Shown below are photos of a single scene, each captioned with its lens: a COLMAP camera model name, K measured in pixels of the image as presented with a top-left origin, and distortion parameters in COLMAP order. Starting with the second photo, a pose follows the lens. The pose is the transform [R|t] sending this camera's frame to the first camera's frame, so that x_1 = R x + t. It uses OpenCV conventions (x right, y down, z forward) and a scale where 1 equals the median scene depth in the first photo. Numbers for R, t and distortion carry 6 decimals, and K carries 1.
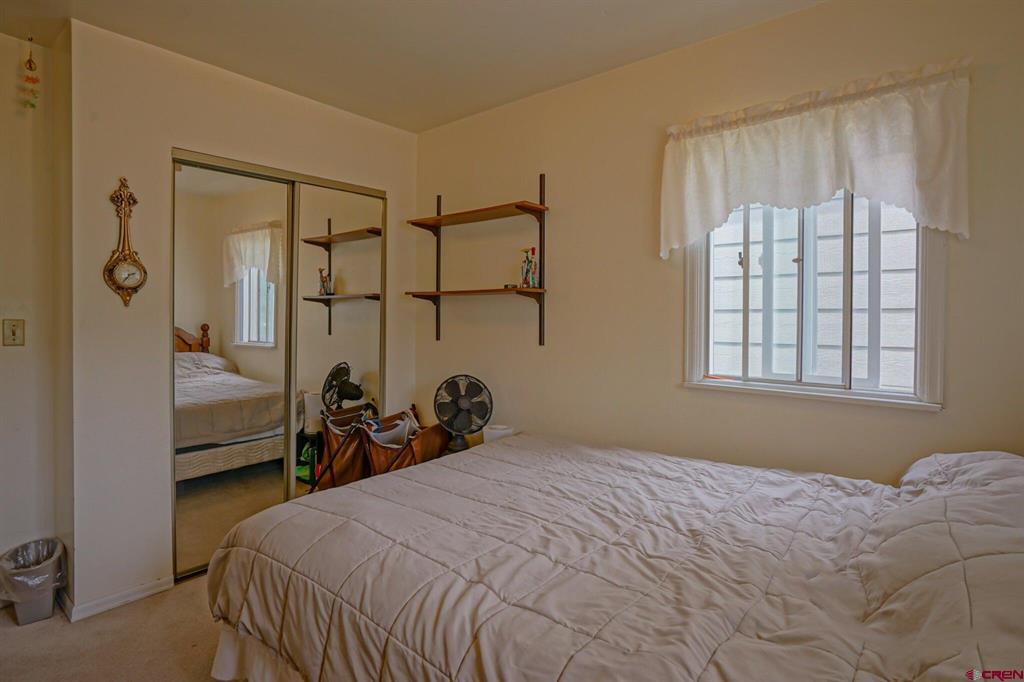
lens RADIAL K [[524.5, 0, 514.0], [0, 524.5, 328.6], [0, 0, 1]] dist [-0.000386, -0.000140]
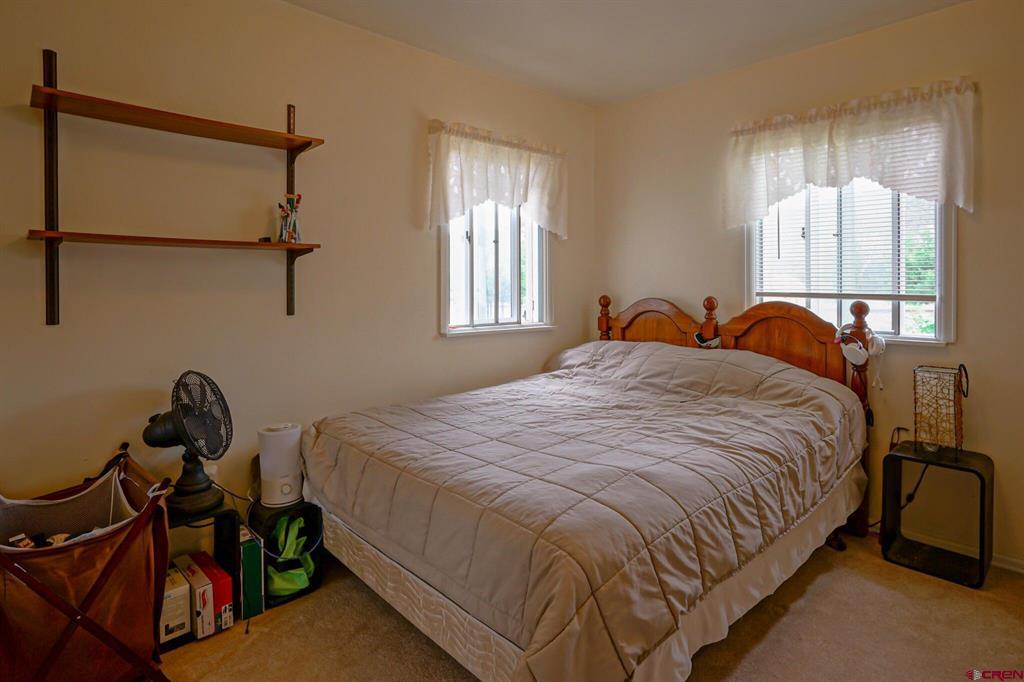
lens RADIAL K [[539.2, 0, 511.6], [0, 539.2, 281.7], [0, 0, 1]] dist [-0.002095, -0.000508]
pose [[0.139630, -0.009127, 0.990162, -0.894374], [0.015372, 0.999857, 0.007049, -0.024757], [-0.990084, 0.014237, 0.139751, 0.683637]]
